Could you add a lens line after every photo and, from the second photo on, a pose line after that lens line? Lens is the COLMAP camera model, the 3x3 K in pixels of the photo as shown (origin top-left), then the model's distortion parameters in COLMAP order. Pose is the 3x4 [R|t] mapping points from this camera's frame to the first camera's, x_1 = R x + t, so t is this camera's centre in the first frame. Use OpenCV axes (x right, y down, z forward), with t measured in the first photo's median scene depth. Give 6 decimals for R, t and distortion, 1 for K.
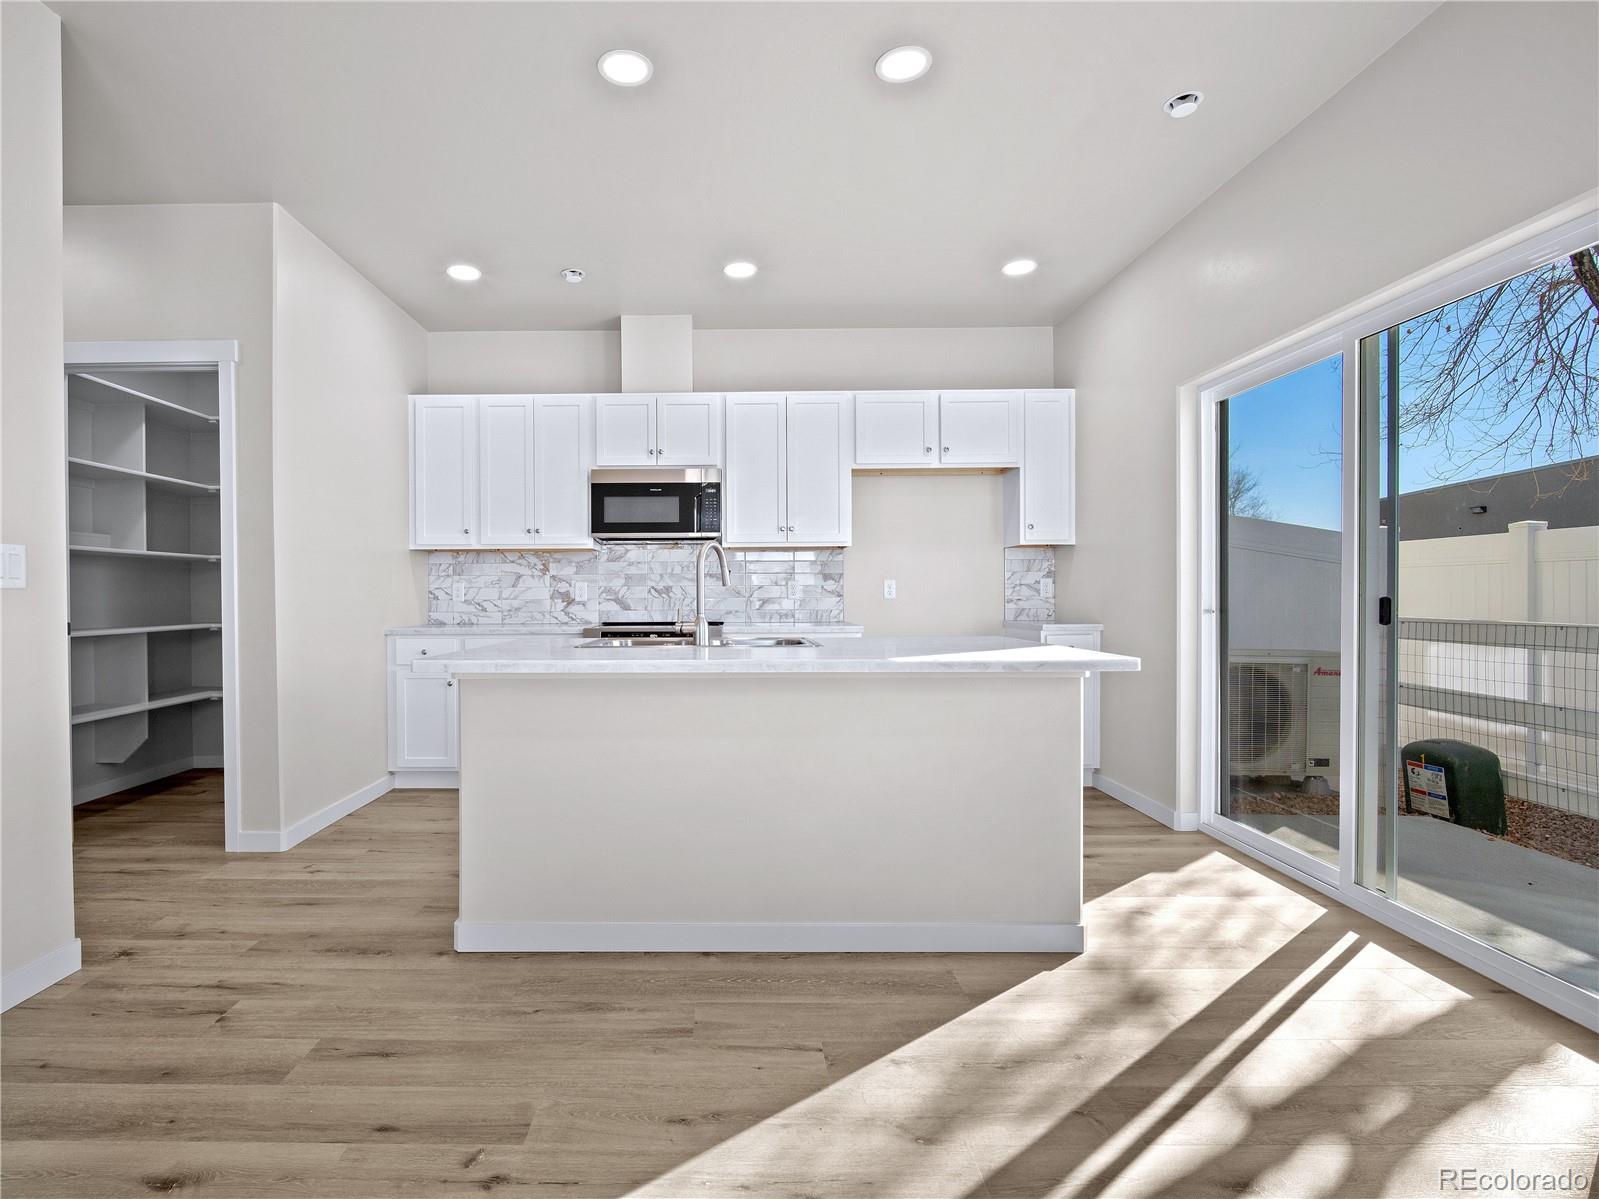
lens RADIAL K [[820.9, 0, 793.7], [0, 820.9, 596.4], [0, 0, 1]] dist [0.003104, 0.000611]
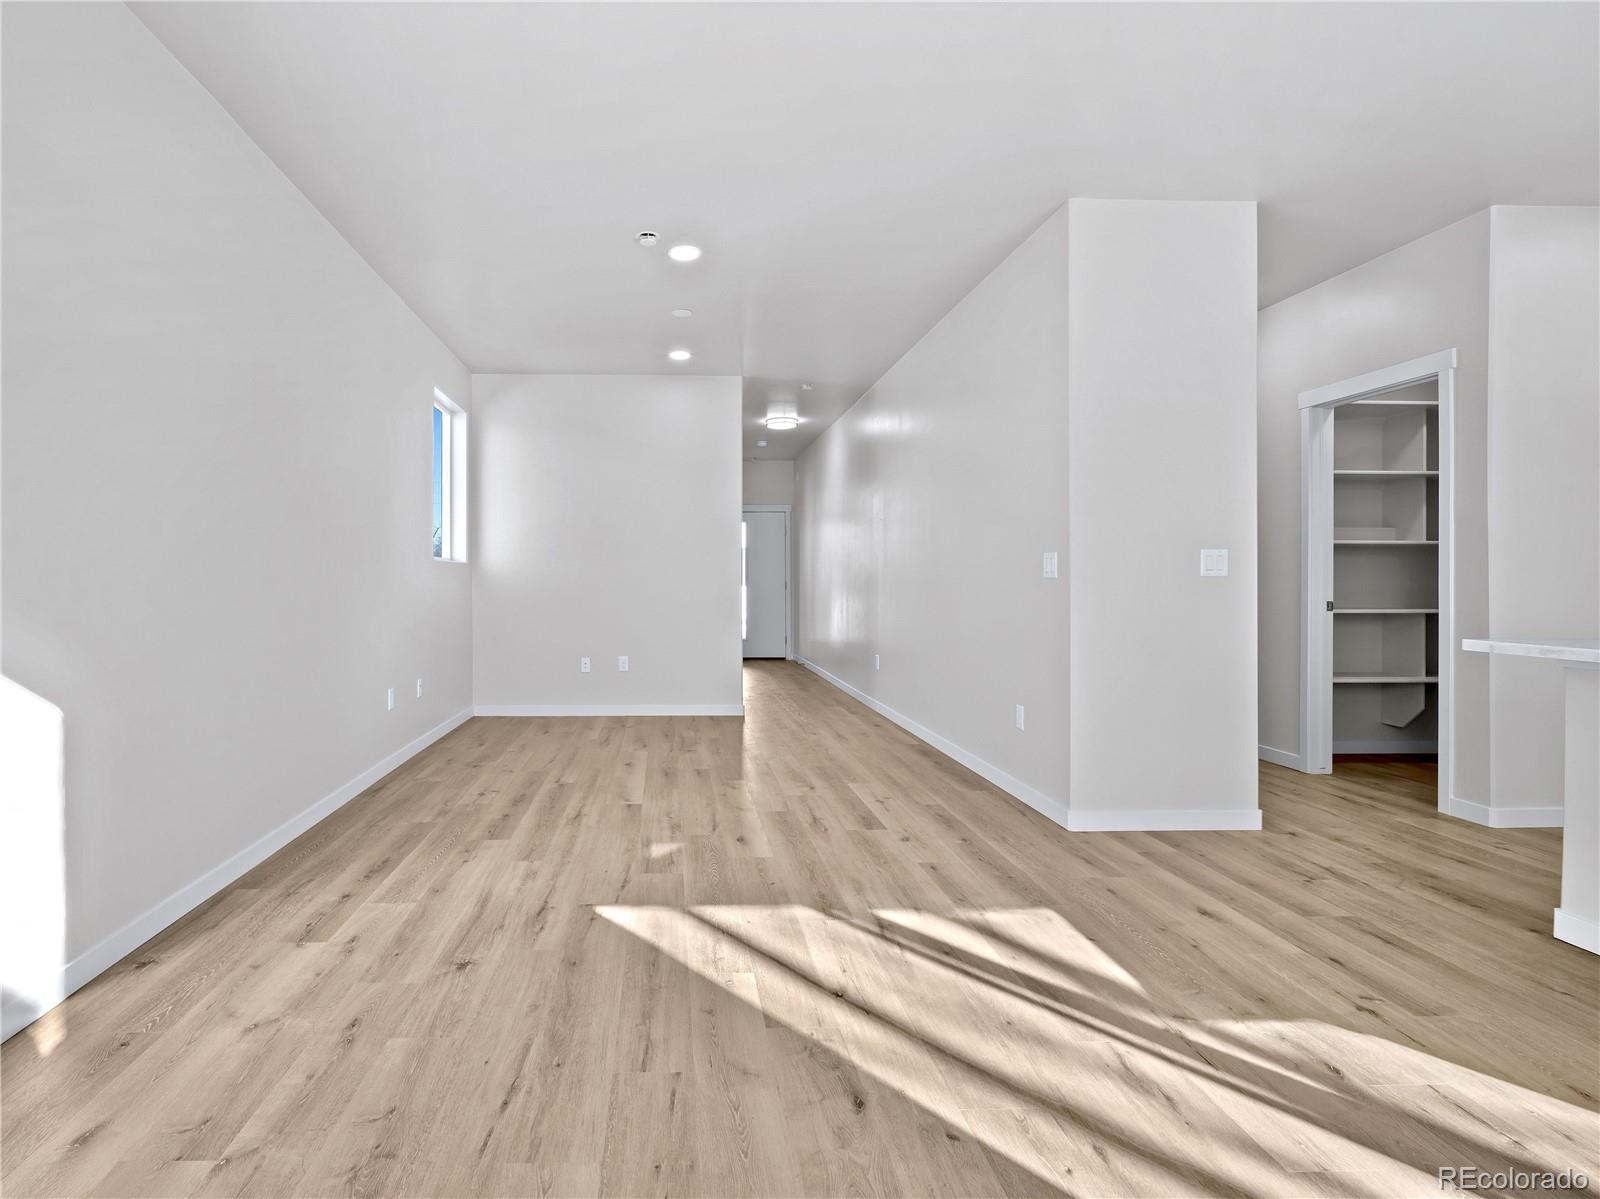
lens RADIAL K [[821.4, 0, 792.5], [0, 821.4, 589.0], [0, 0, 1]] dist [0.003104, 0.000611]
pose [[0.175670, 0.013320, -0.984359, 0.452077], [-0.004396, 0.999909, 0.012746, -0.002354], [0.984439, 0.002088, 0.175713, -0.103711]]
